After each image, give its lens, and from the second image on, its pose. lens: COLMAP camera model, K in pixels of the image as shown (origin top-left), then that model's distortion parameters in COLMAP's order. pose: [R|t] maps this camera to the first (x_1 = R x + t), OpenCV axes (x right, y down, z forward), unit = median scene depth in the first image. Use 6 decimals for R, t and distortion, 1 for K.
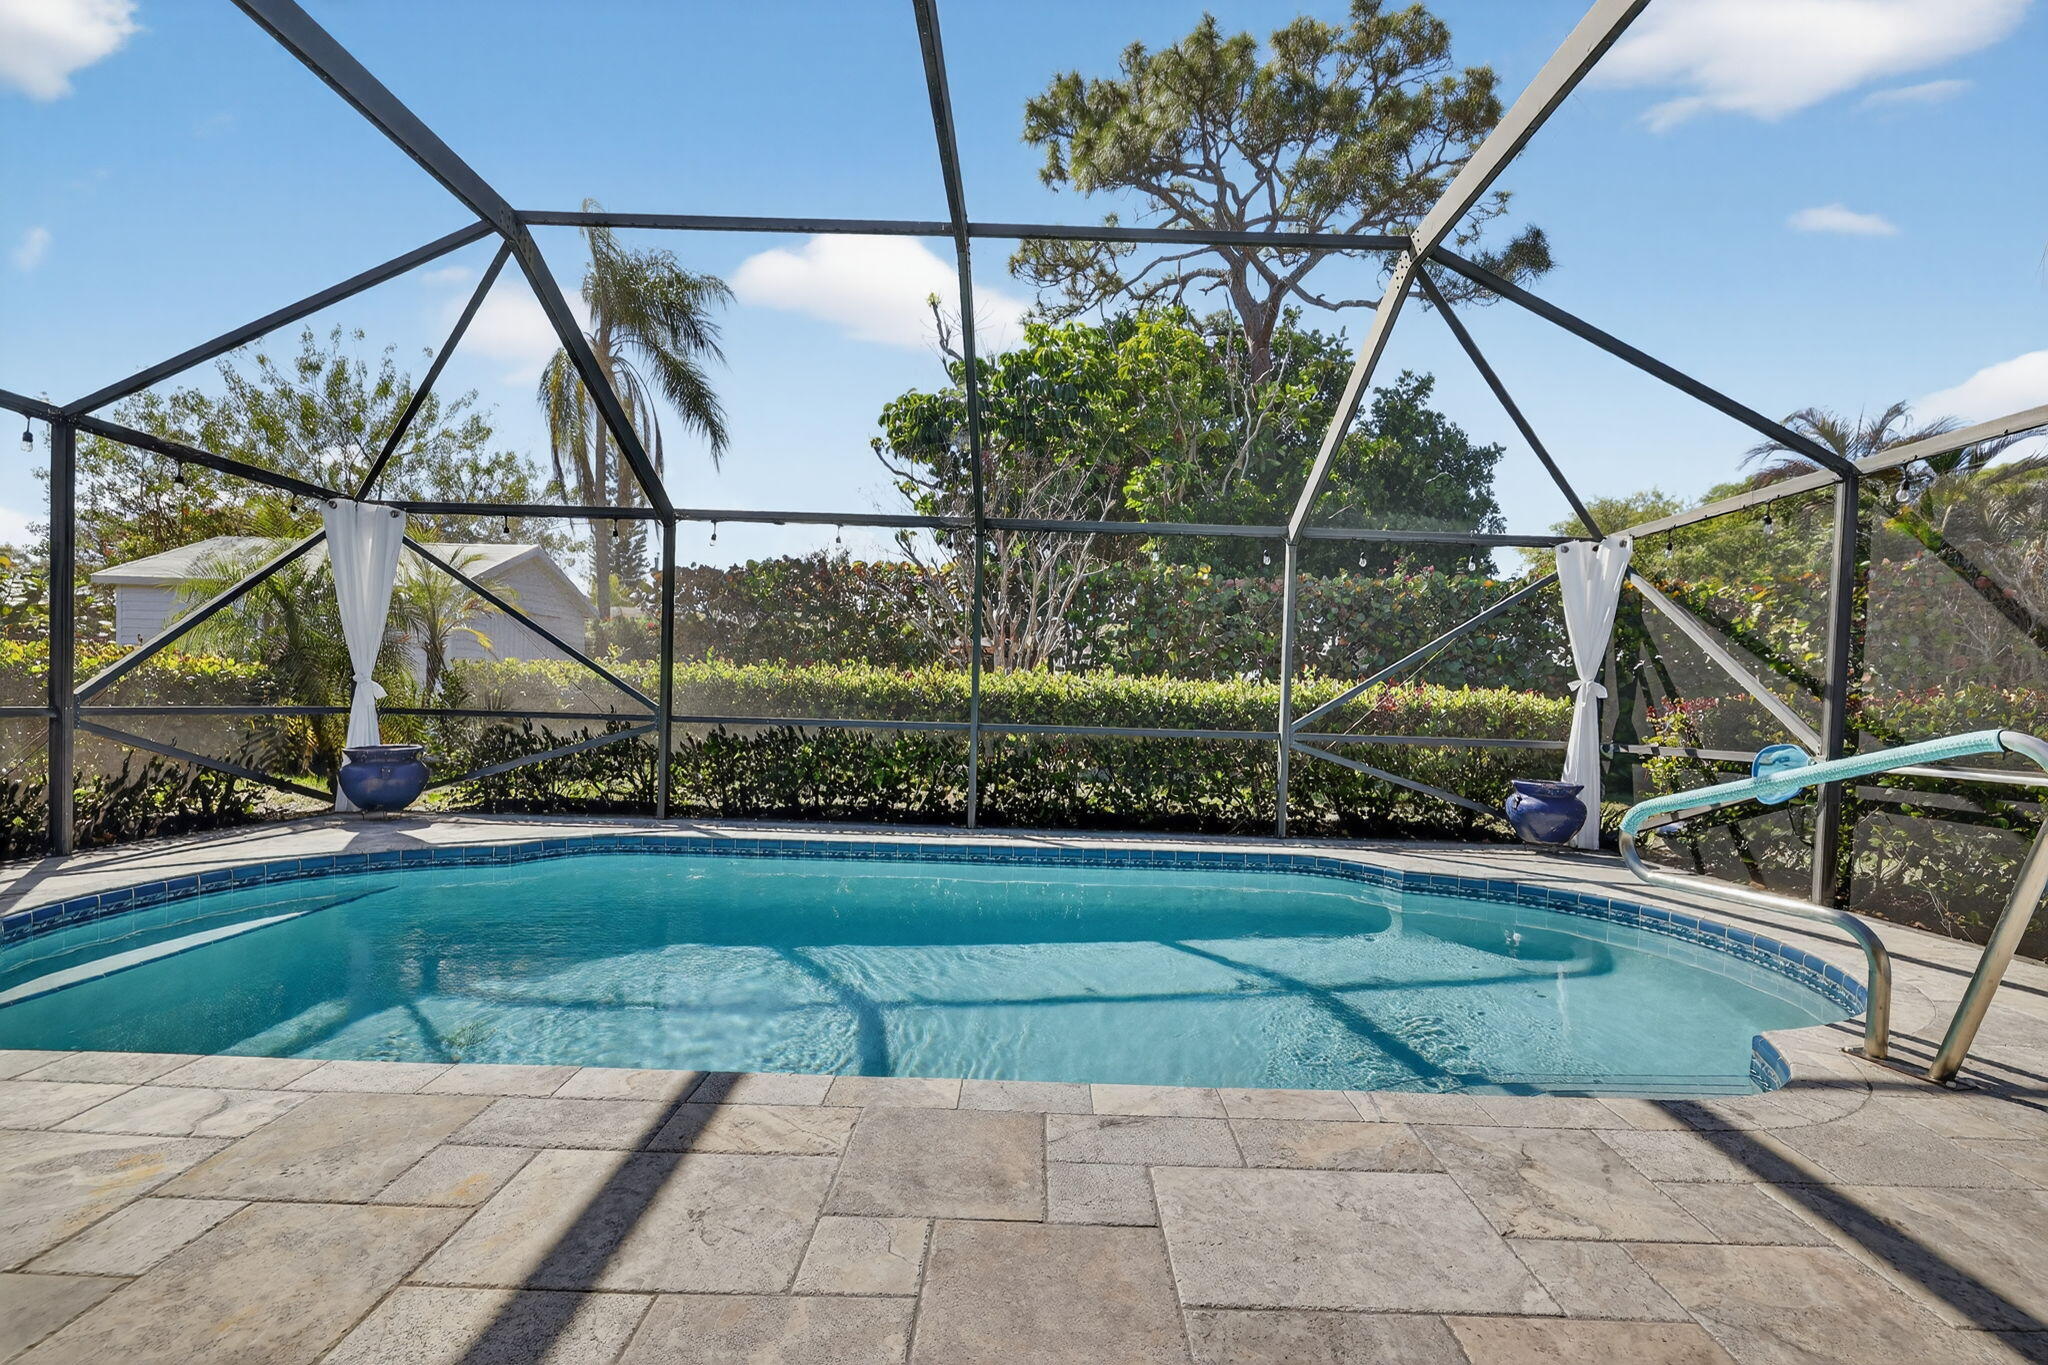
lens RADIAL K [[891.5, 0, 1038.6], [0, 891.5, 718.1], [0, 0, 1]] dist [0.001278, 0.000491]
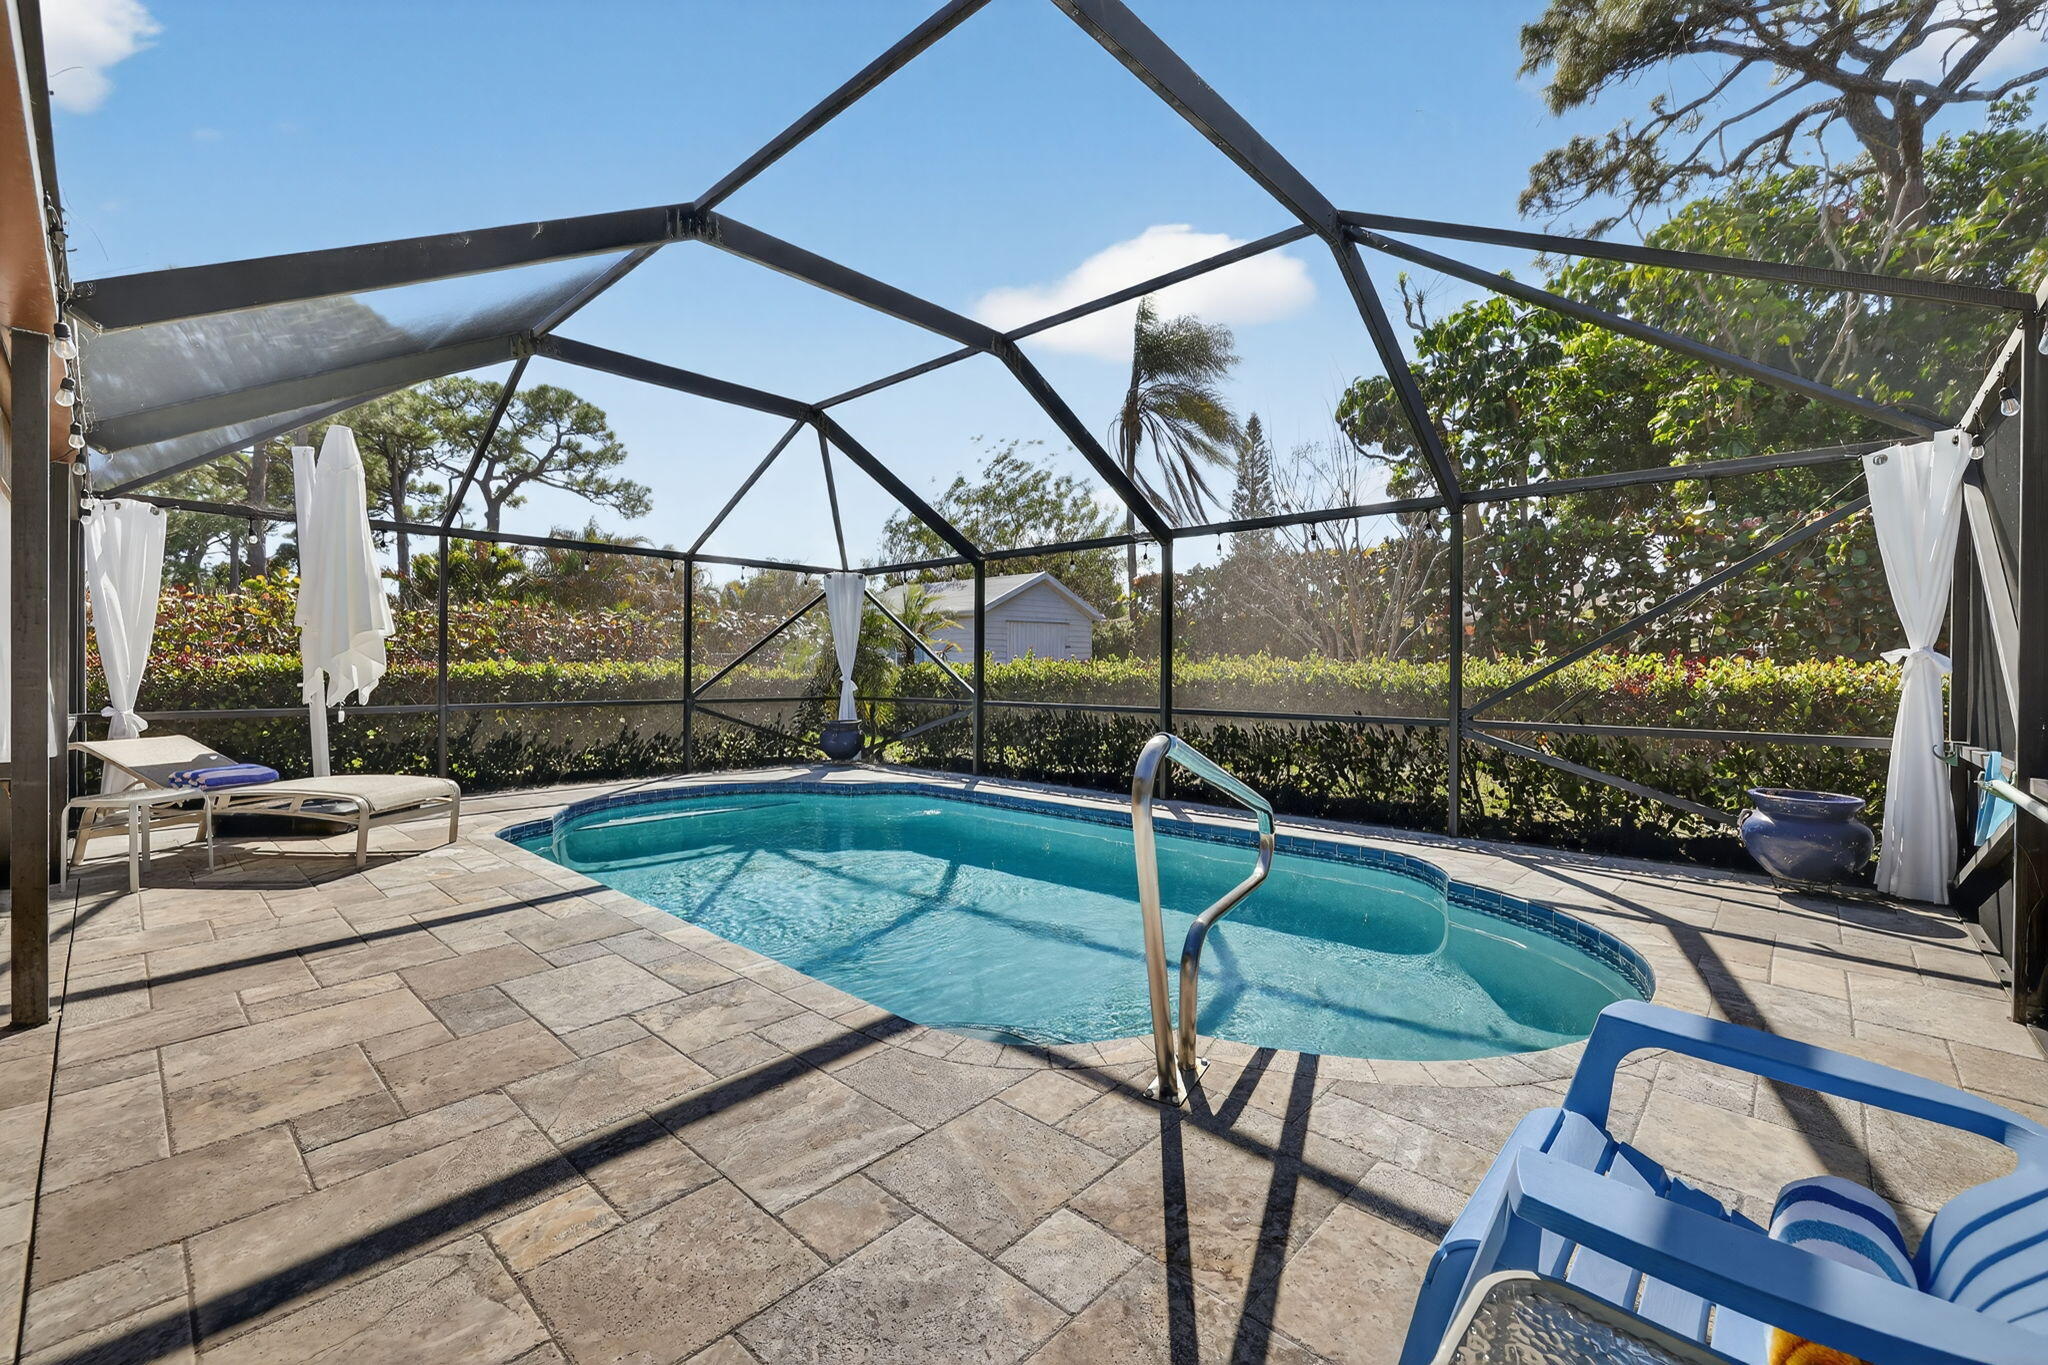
lens RADIAL K [[849.9, 0, 1026.6], [0, 849.9, 673.4], [0, 0, 1]] dist [-0.004422, 0.000823]
pose [[0.731356, -0.023339, -0.681597, 0.554459], [0.004965, 0.999570, -0.028899, -0.008036], [0.681978, 0.017751, 0.731157, 0.077499]]
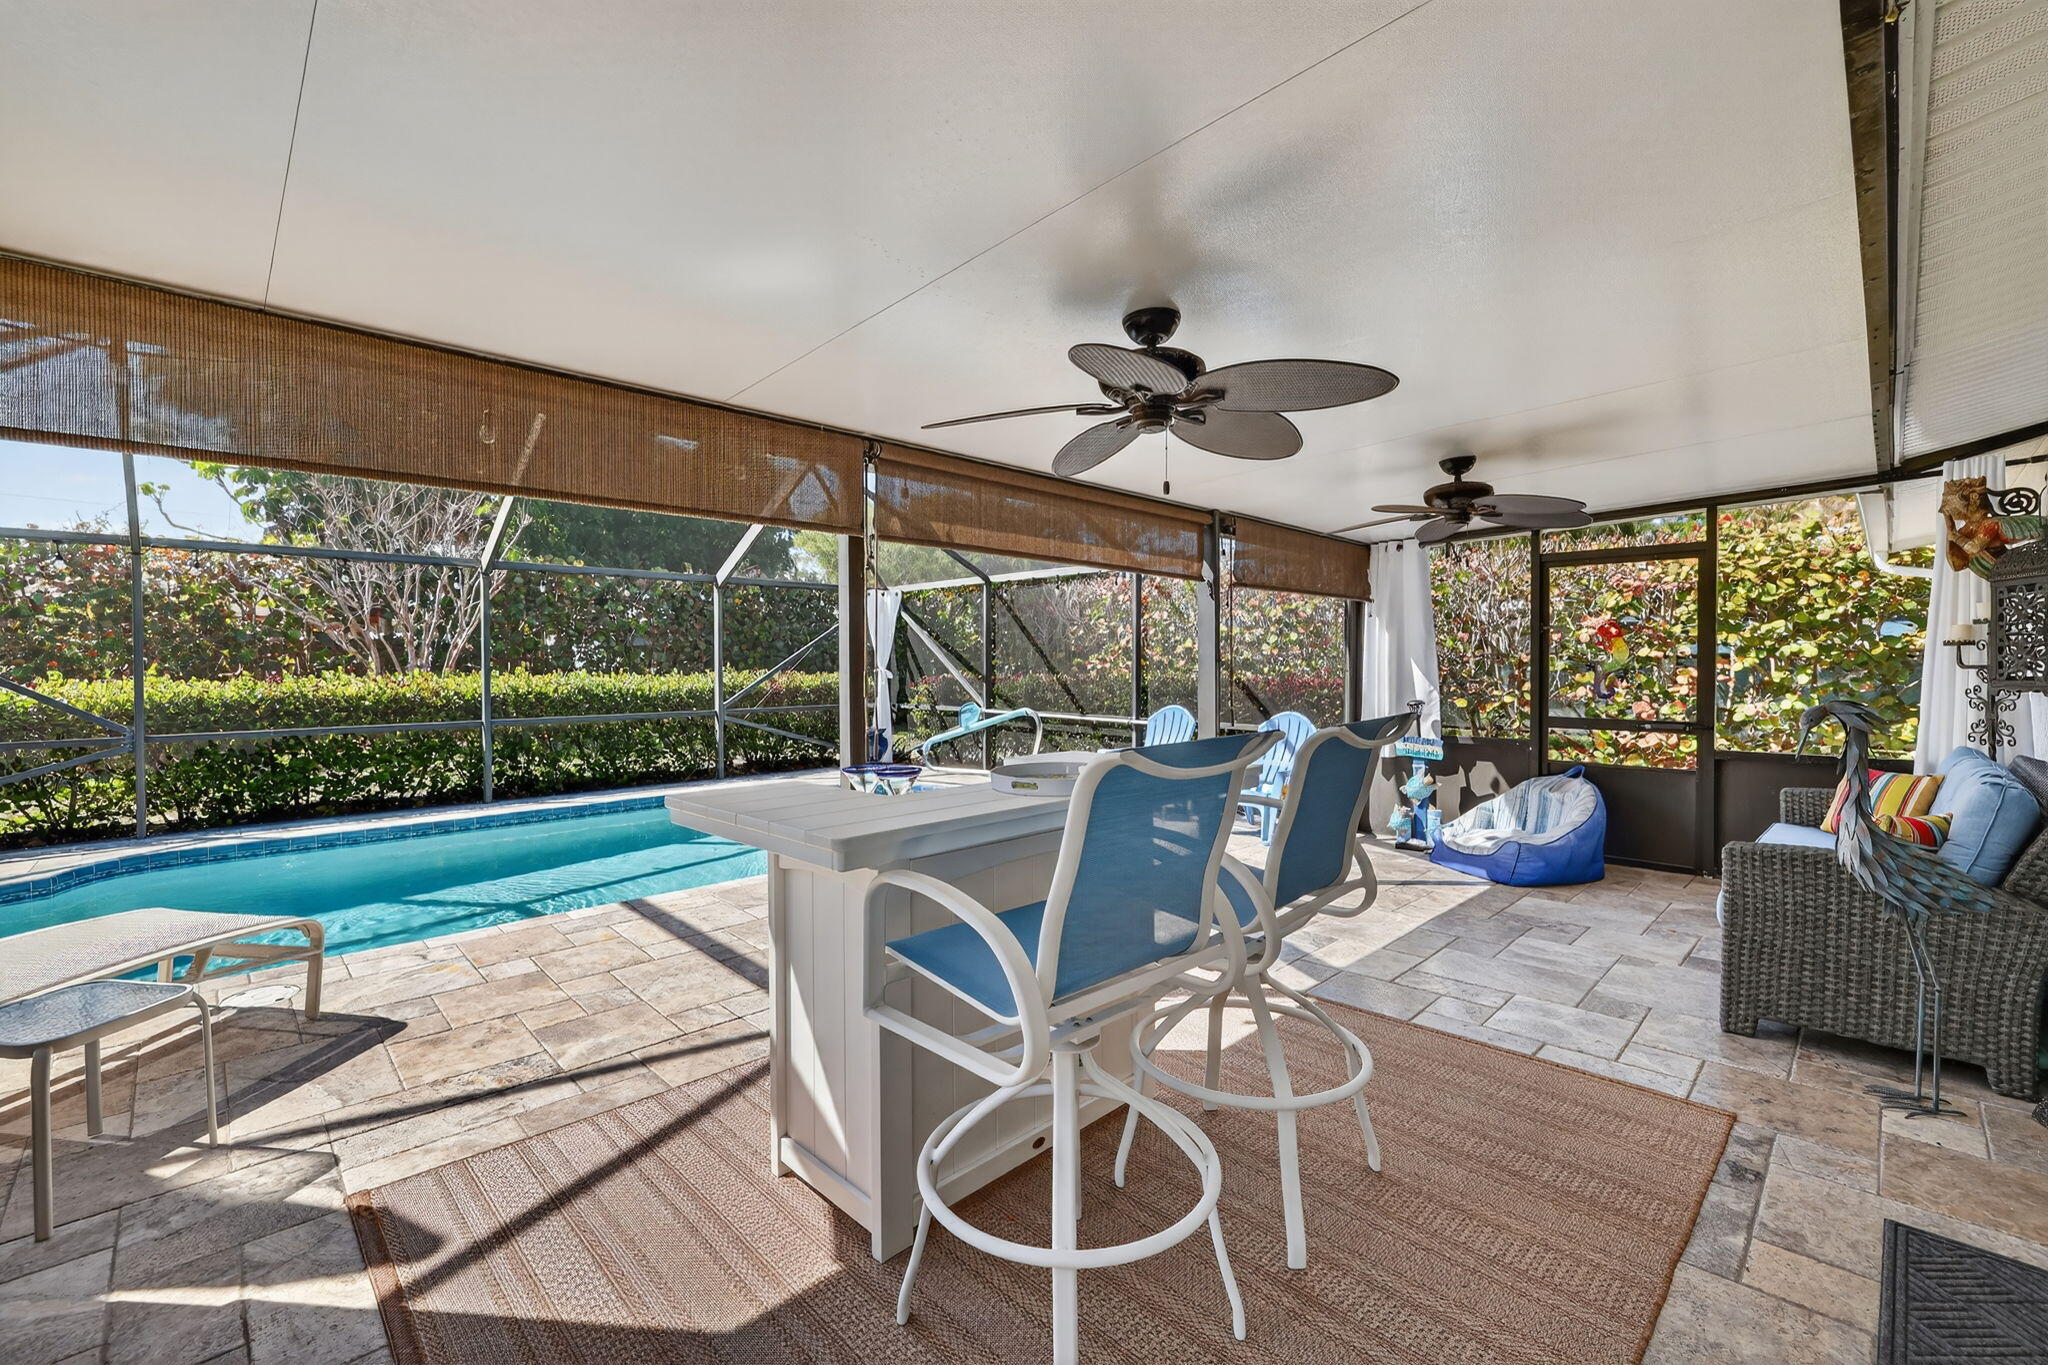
lens RADIAL K [[849.9, 0, 1012.2], [0, 849.9, 679.7], [0, 0, 1]] dist [-0.004422, 0.000823]
pose [[0.724913, -0.048623, 0.687122, -0.364865], [0.036440, 0.998816, 0.032235, -0.065547], [-0.687876, 0.001671, 0.725827, -0.408960]]
